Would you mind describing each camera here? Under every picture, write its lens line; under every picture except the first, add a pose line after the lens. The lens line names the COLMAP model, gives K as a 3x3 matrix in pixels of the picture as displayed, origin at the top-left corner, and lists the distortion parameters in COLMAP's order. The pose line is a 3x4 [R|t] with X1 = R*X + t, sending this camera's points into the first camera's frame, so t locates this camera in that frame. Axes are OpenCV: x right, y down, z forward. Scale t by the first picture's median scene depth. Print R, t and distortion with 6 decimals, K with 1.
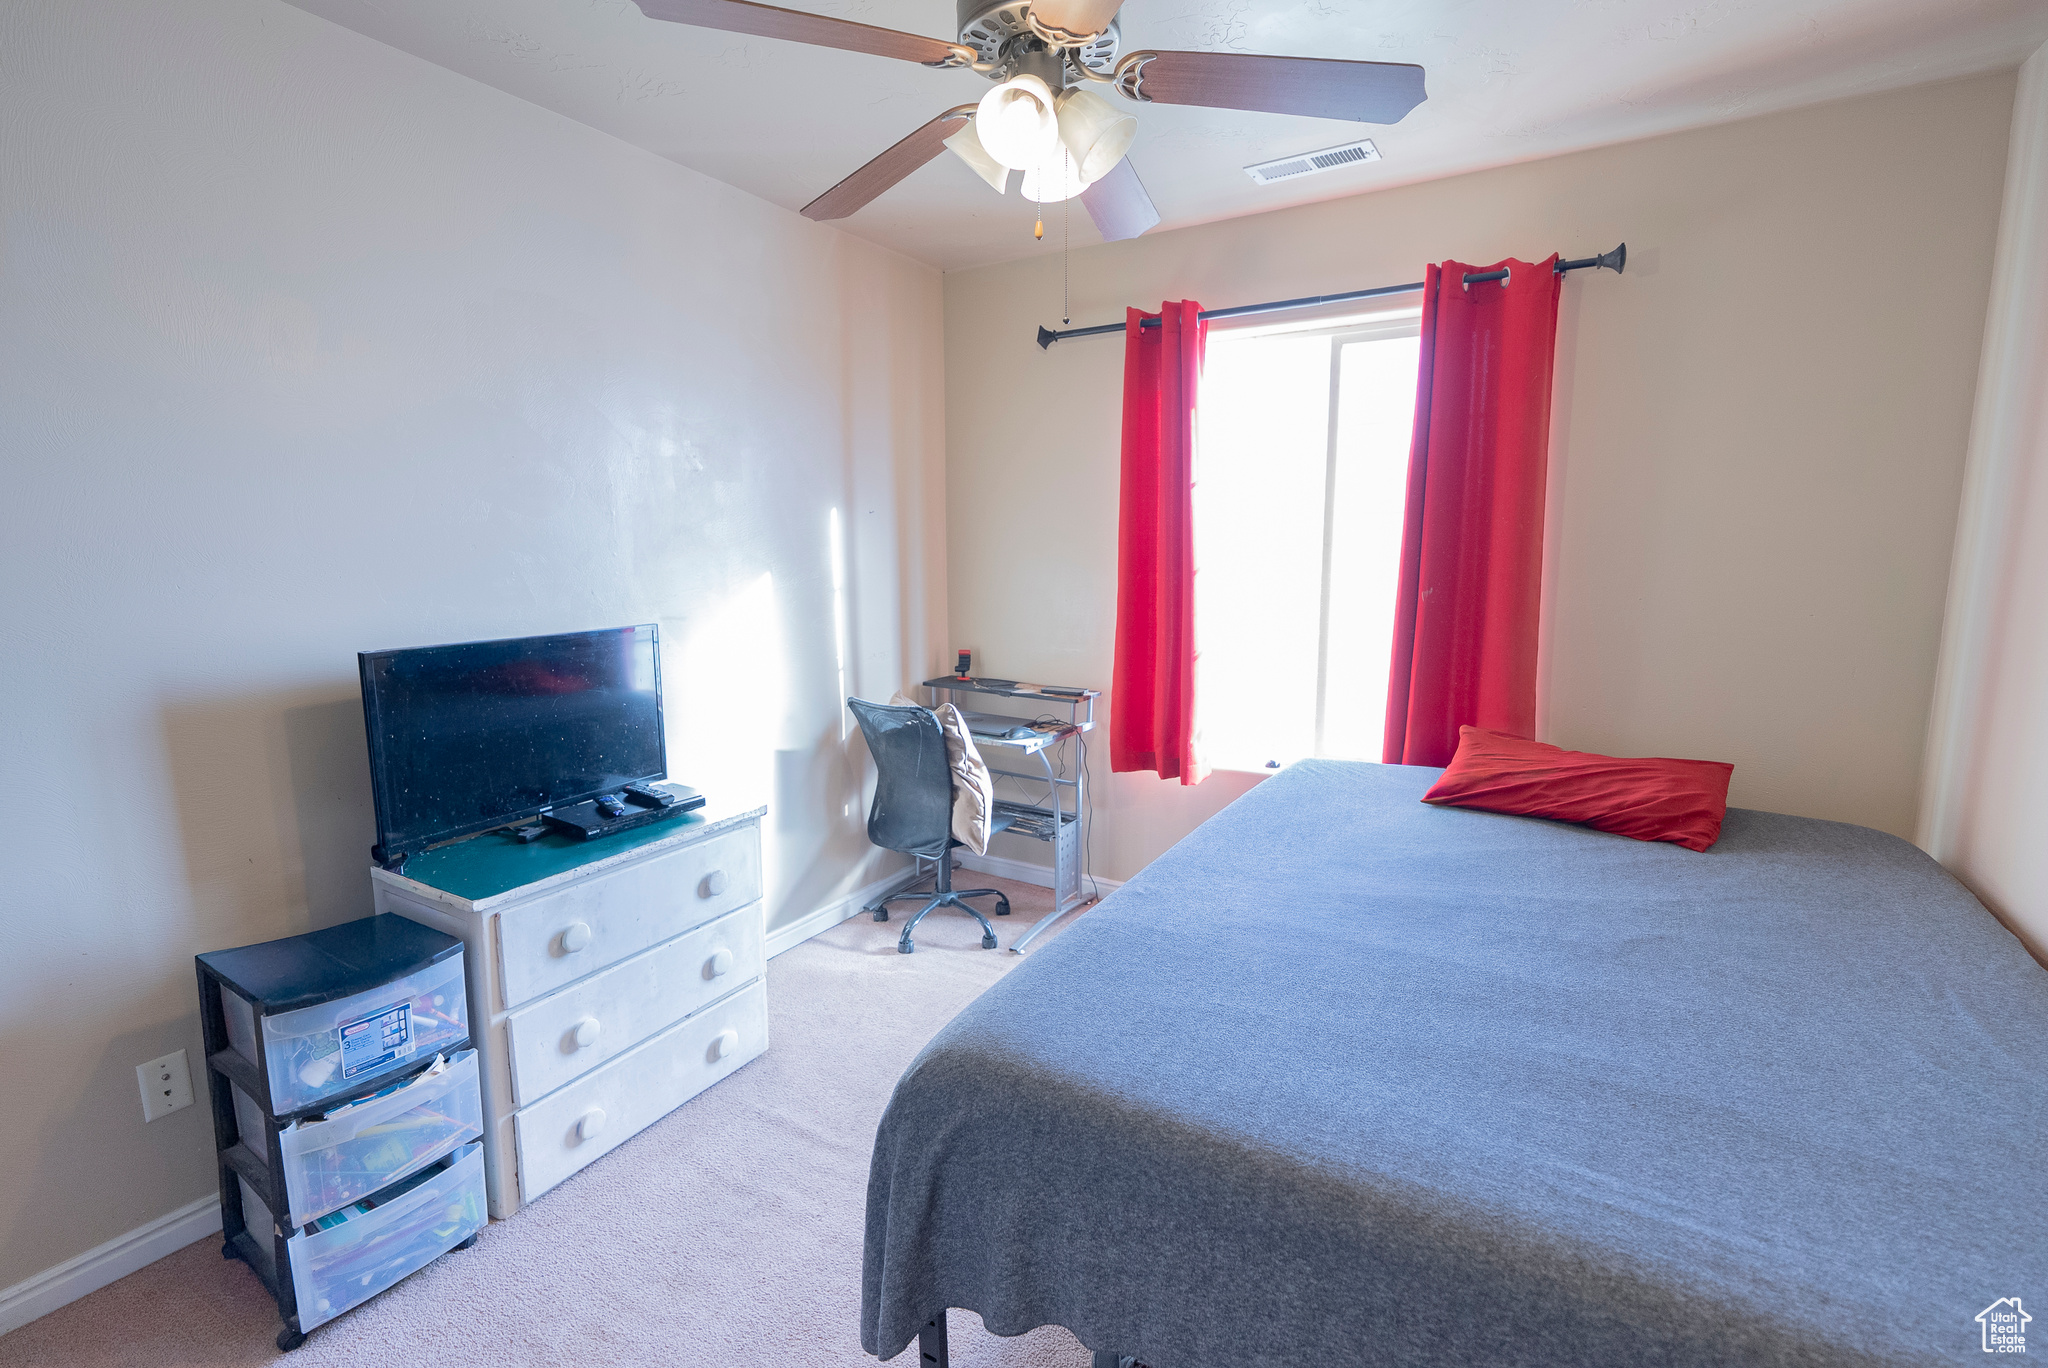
lens RADIAL K [[937.1, 0, 1027.1], [0, 937.1, 684.2], [0, 0, 1]] dist [-0.002934, 0.000696]
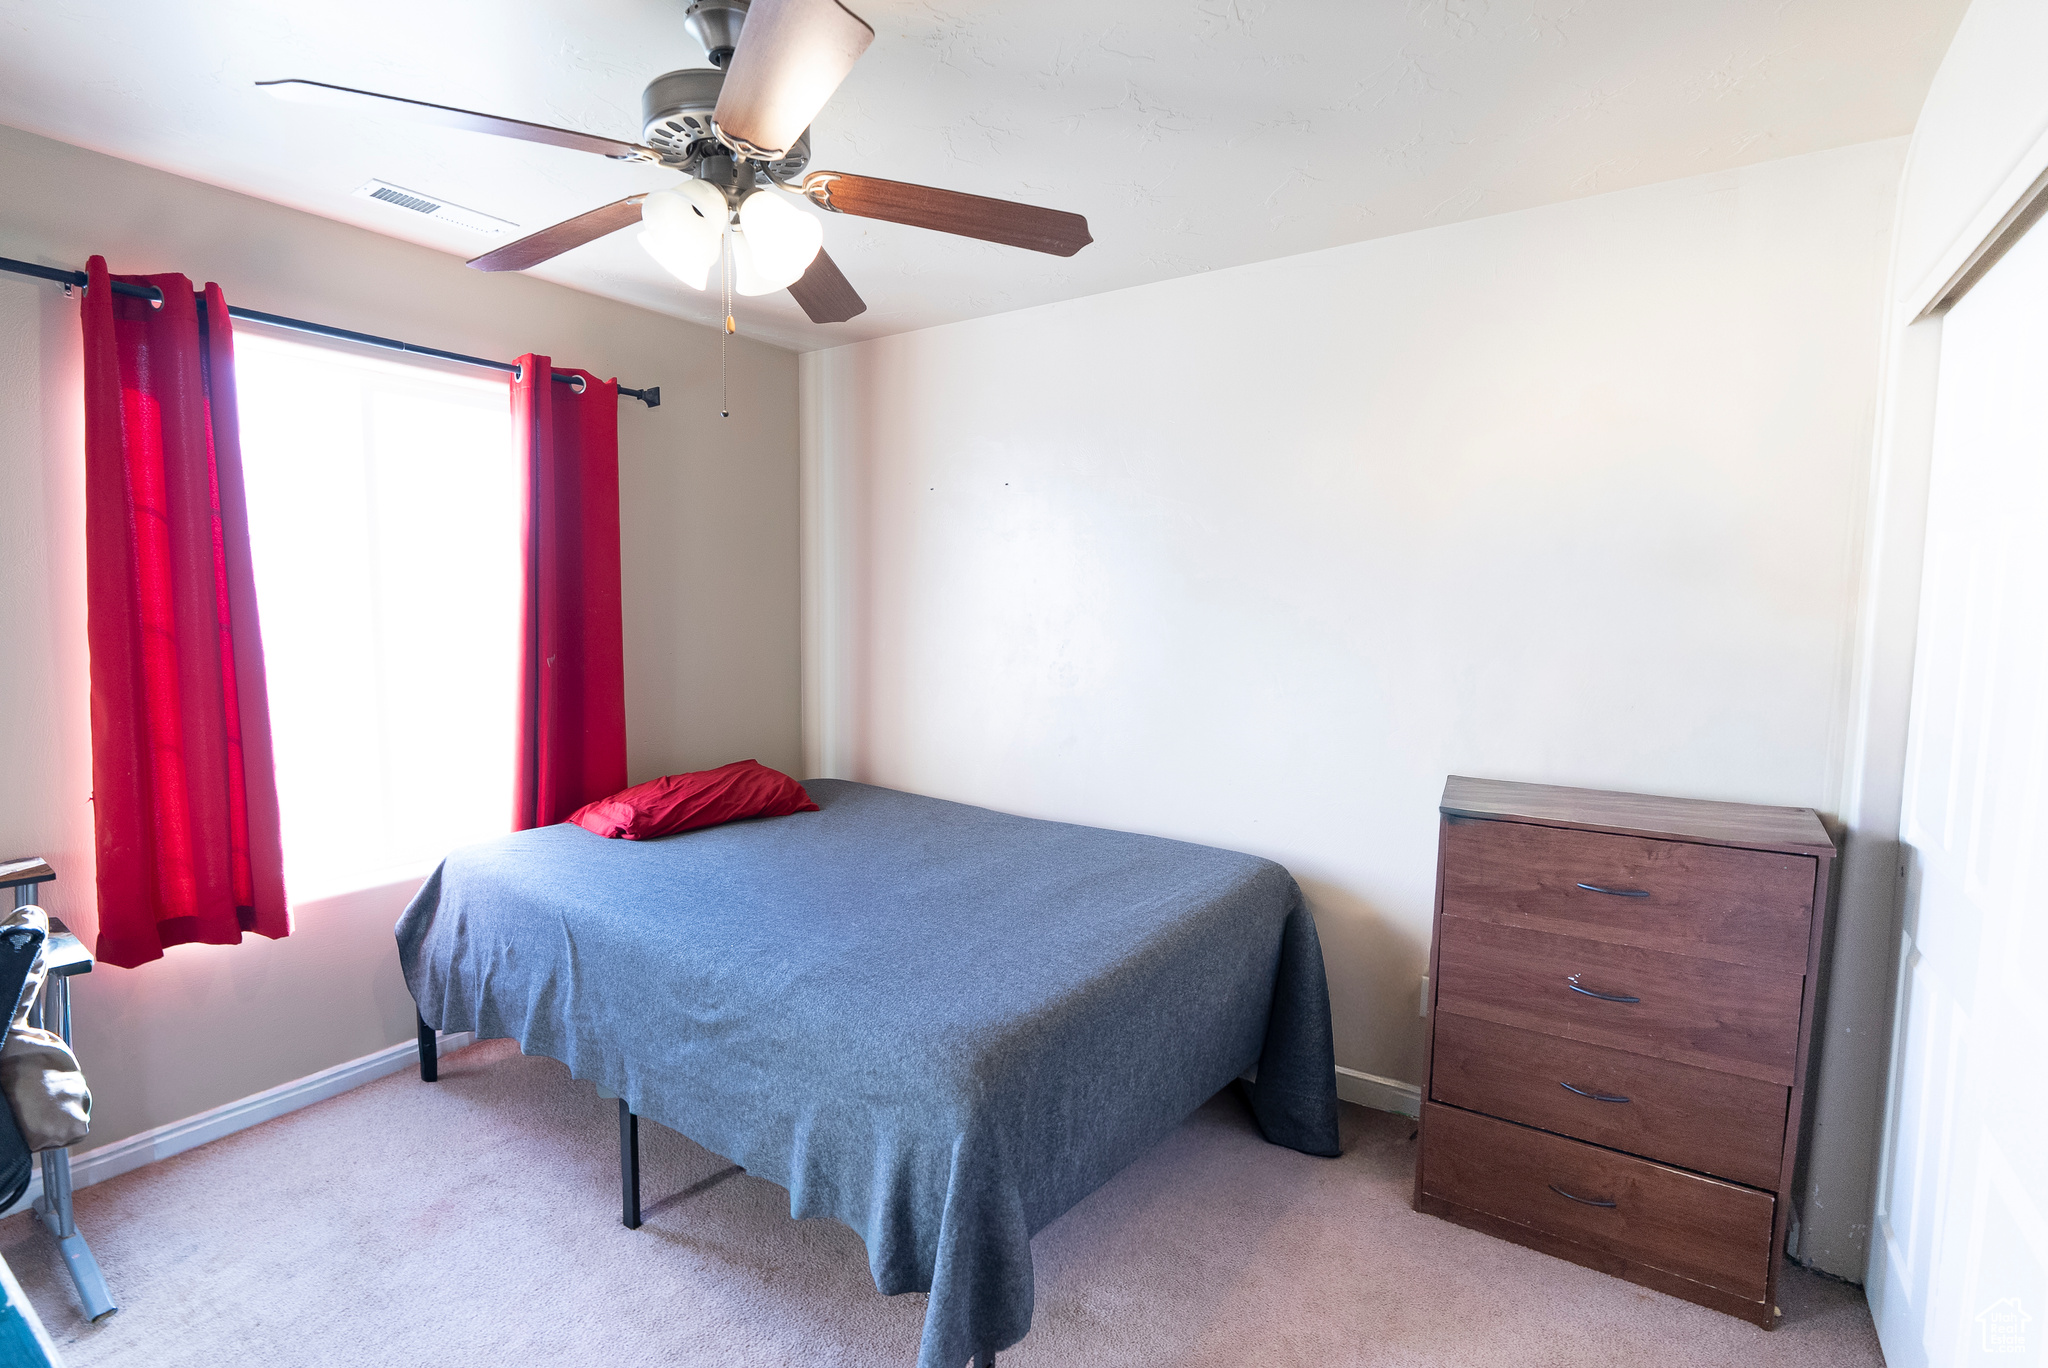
lens RADIAL K [[937.1, 0, 1035.3], [0, 937.1, 684.9], [0, 0, 1]] dist [-0.002934, 0.000696]
pose [[0.037265, -0.085892, 0.995607, -0.644906], [0.133249, 0.987830, 0.080233, -0.085199], [-0.990382, 0.129674, 0.048257, 0.431113]]
